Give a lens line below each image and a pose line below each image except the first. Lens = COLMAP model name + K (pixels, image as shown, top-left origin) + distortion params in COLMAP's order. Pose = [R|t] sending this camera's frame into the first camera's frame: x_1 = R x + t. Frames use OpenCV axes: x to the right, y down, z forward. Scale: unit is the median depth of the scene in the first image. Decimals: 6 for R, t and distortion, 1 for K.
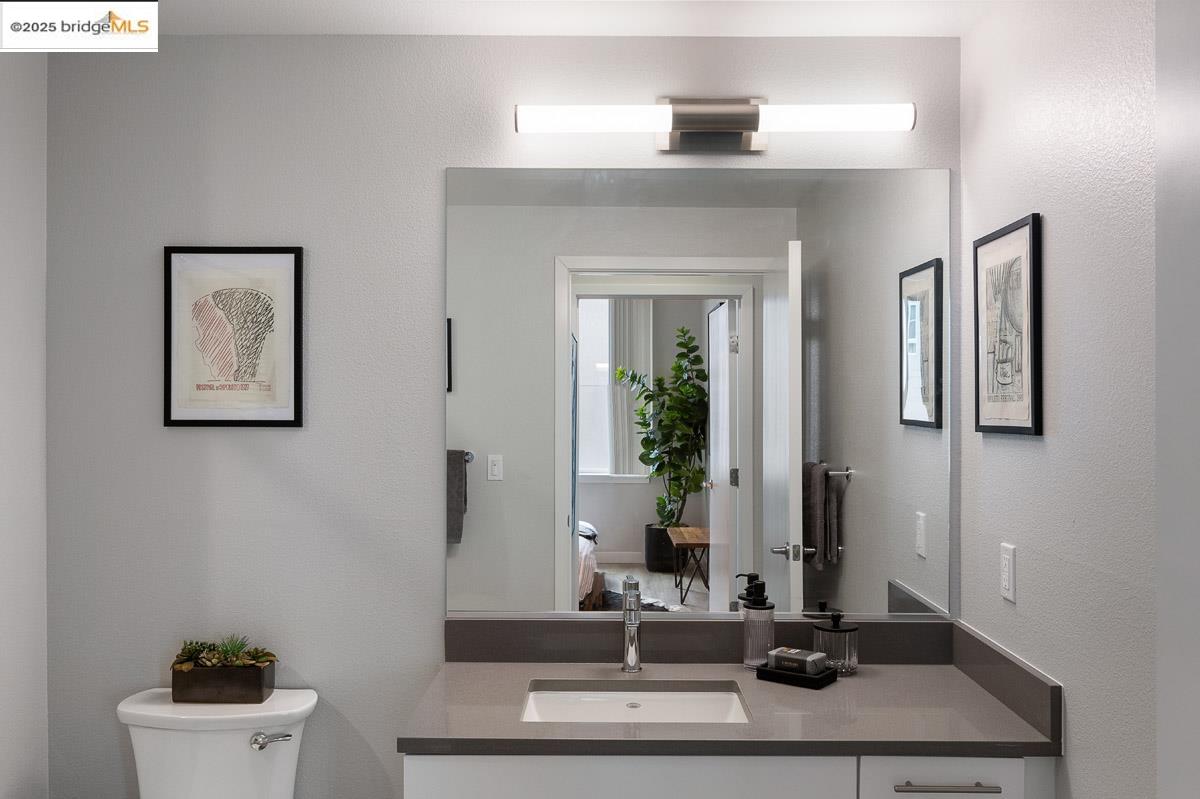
lens RADIAL K [[1050.0, 0, 637.1], [0, 1050.0, 396.3], [0, 0, 1]] dist [-0.002922, -0.017913]
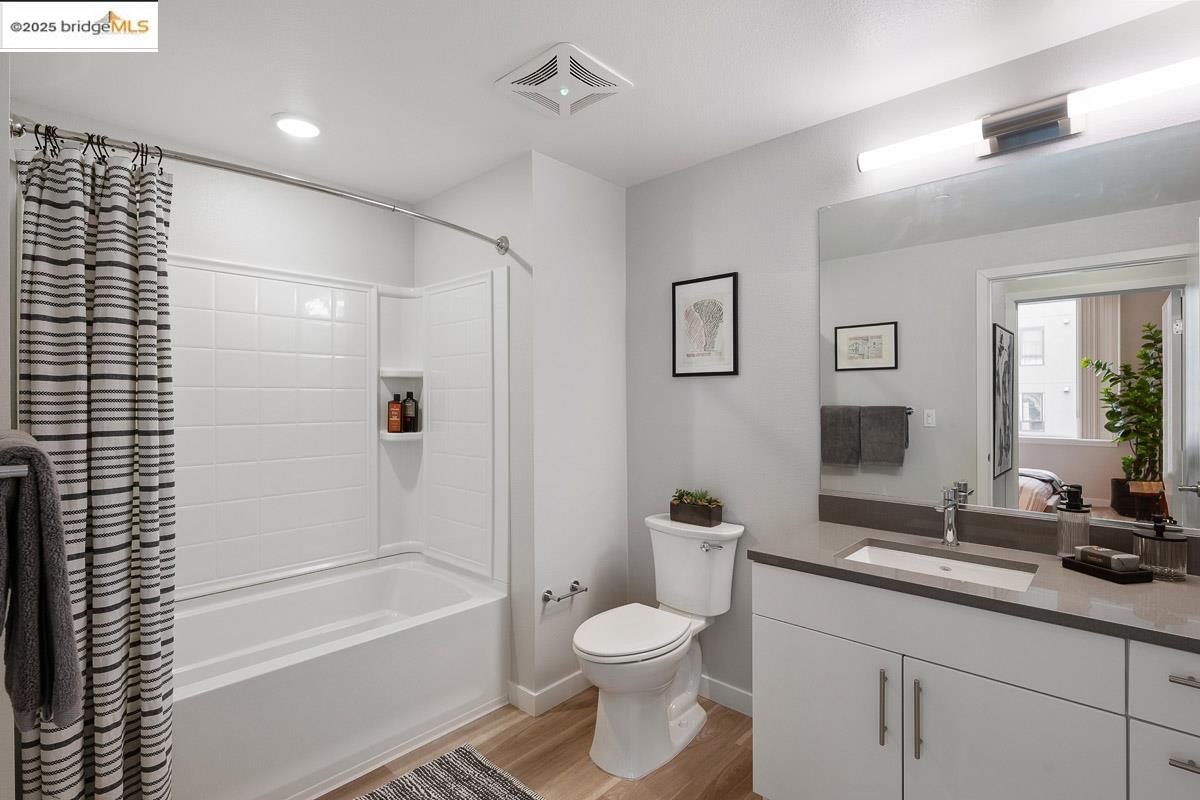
lens RADIAL K [[586.4, 0, 594.7], [0, 586.4, 401.6], [0, 0, 1]] dist [0.000450, -0.000396]
pose [[0.723472, -0.001857, -0.690351, 0.183064], [0.009317, 0.999932, 0.007074, 0.064261], [0.690291, -0.011550, 0.723440, 0.129120]]
